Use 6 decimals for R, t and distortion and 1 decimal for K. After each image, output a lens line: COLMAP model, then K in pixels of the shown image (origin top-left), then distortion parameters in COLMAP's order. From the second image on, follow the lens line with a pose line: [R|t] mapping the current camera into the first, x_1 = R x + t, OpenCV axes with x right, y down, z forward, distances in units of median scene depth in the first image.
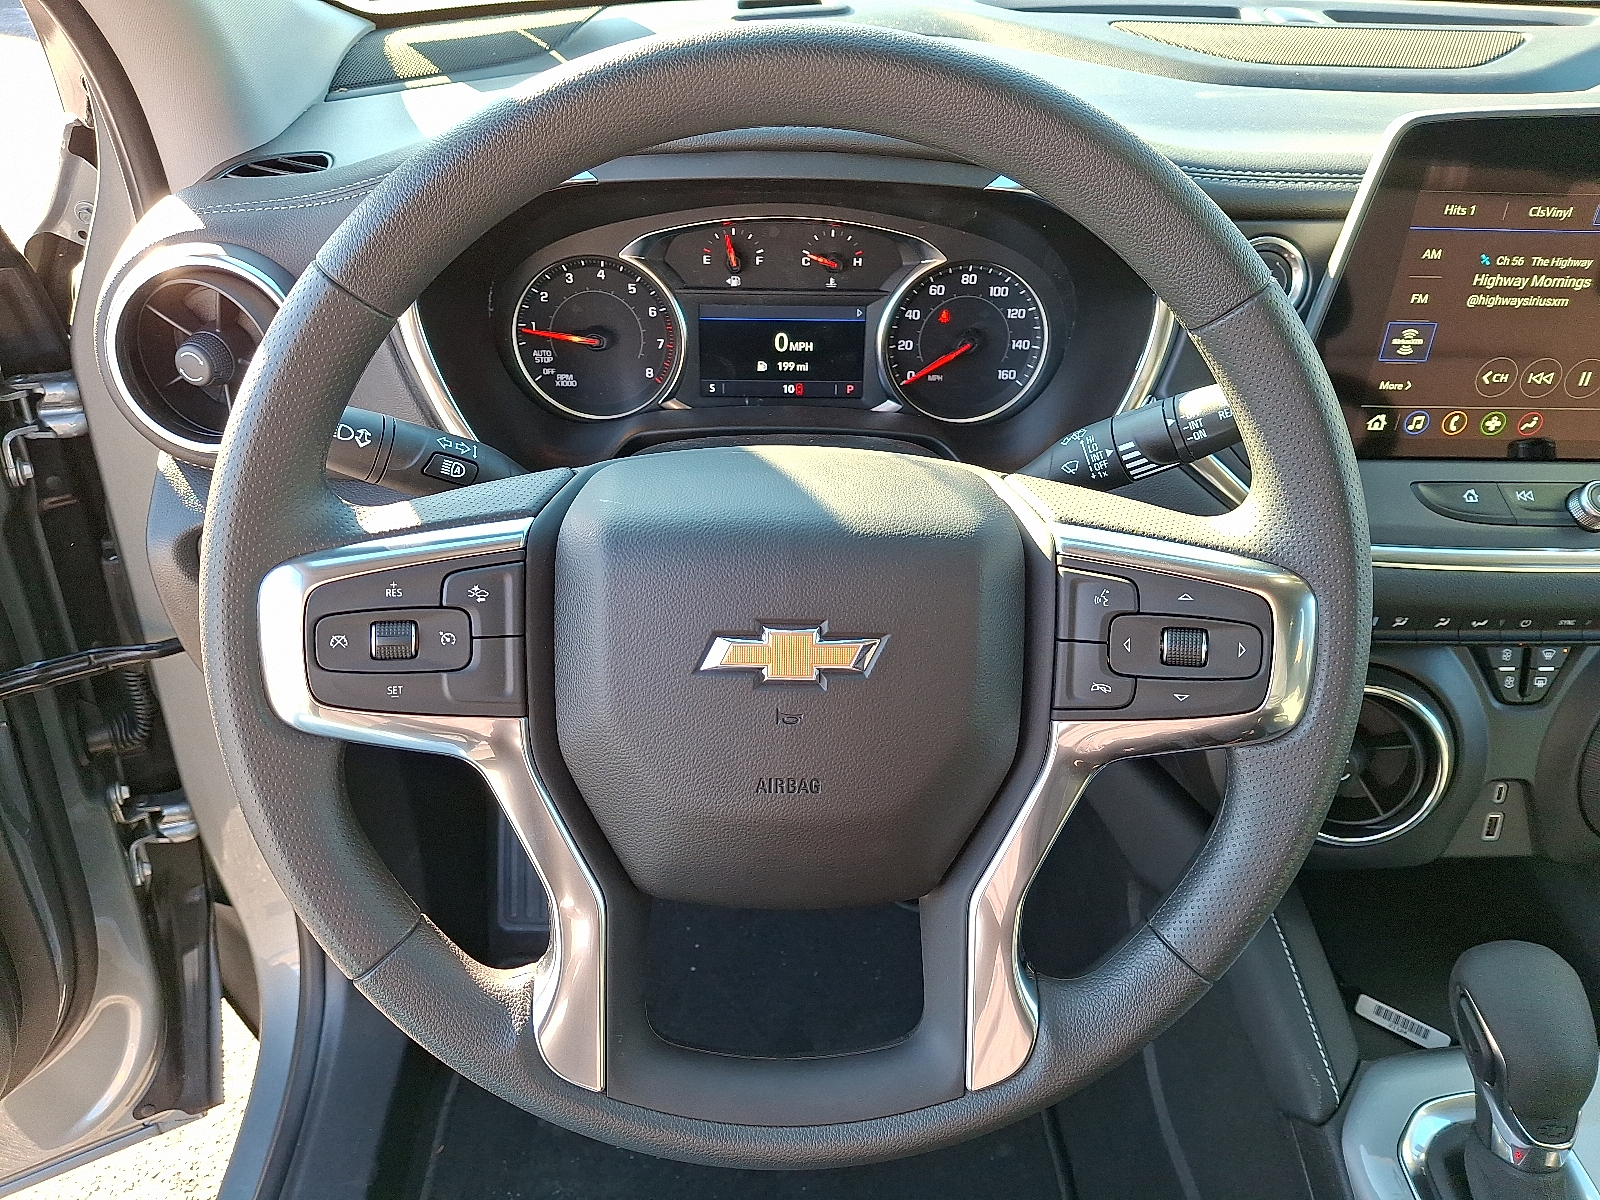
lens RADIAL K [[1180.2, 0, 800.0], [0, 1180.2, 600.0], [0, 0, 1]] dist [0.050497, -0.107453]
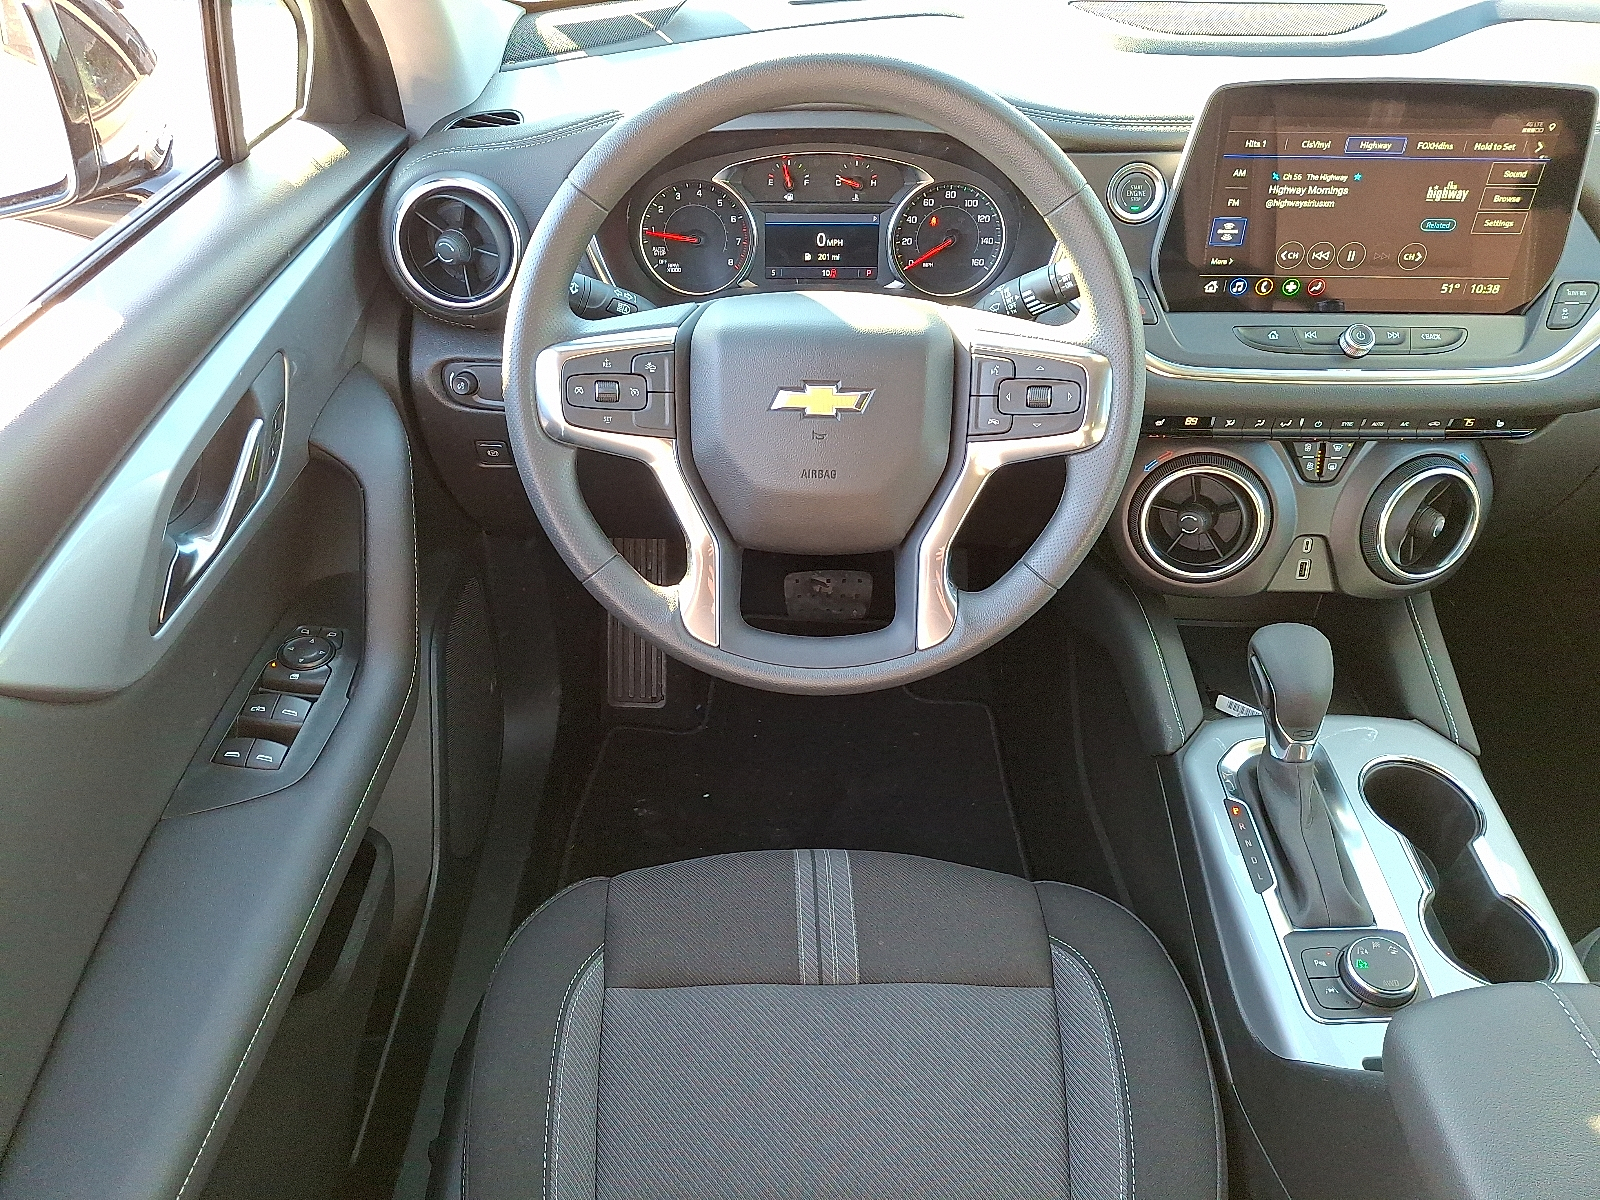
lens RADIAL K [[1165.5, 0, 800.0], [0, 1165.5, 600.0], [0, 0, 1]] dist [0.096034, -0.219372]
pose [[0.999116, 0.006411, -0.041547, 0.025428], [-0.004123, 0.998483, 0.054913, 0.176850], [0.041836, -0.054693, 0.997626, -0.568867]]
